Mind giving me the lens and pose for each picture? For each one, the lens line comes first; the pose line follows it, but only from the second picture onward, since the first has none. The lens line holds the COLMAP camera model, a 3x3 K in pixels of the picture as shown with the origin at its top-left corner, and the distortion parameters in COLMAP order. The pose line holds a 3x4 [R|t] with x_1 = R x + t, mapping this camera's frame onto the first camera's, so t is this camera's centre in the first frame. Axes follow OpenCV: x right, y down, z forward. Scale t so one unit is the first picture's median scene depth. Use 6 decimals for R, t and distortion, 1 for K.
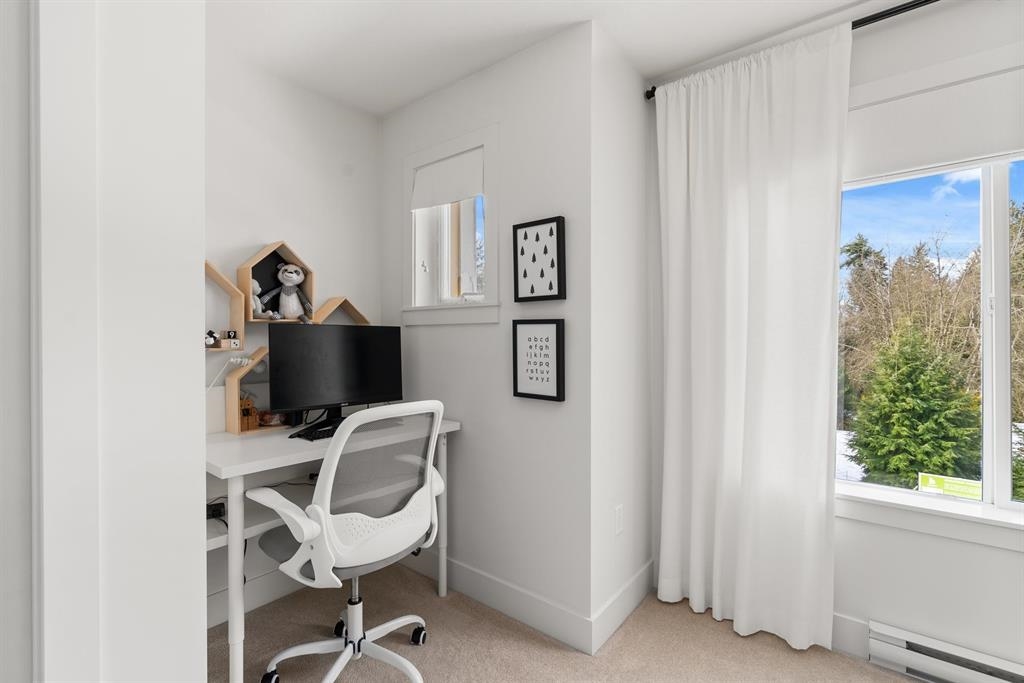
lens RADIAL K [[461.0, 0, 515.2], [0, 461.0, 337.9], [0, 0, 1]] dist [-0.010718, 0.003683]
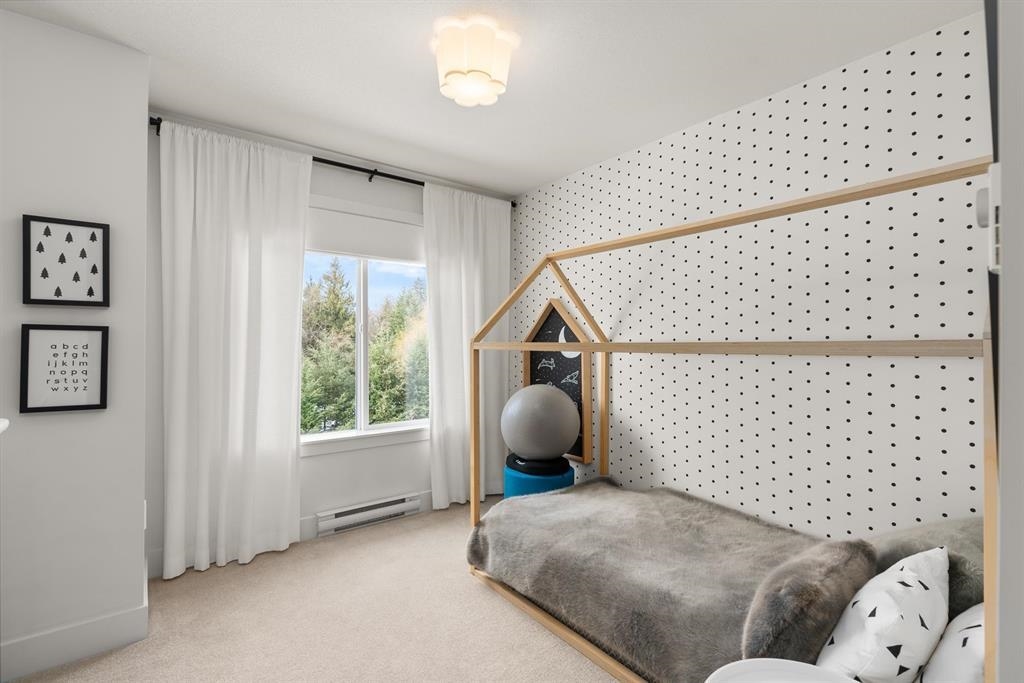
lens RADIAL K [[461.0, 0, 513.1], [0, 461.0, 341.8], [0, 0, 1]] dist [-0.010718, 0.003683]
pose [[0.237014, 0.008511, 0.971469, -0.633123], [0.003183, 0.999949, -0.009537, 0.005064], [-0.971501, 0.005352, 0.236975, -0.093976]]
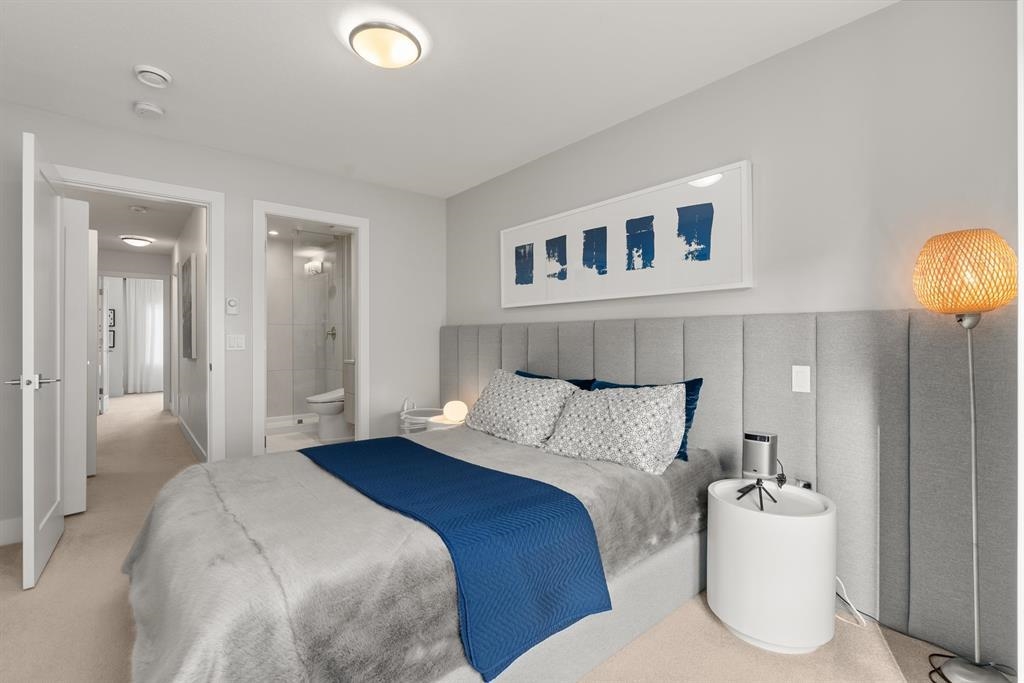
lens RADIAL K [[461.0, 0, 511.5], [0, 461.0, 339.7], [0, 0, 1]] dist [-0.010718, 0.003683]
pose [[0.206486, 0.001367, 0.978449, -3.565217], [0.001701, 0.999997, -0.001756, 0.065566], [-0.978448, 0.002027, 0.206483, -3.870836]]
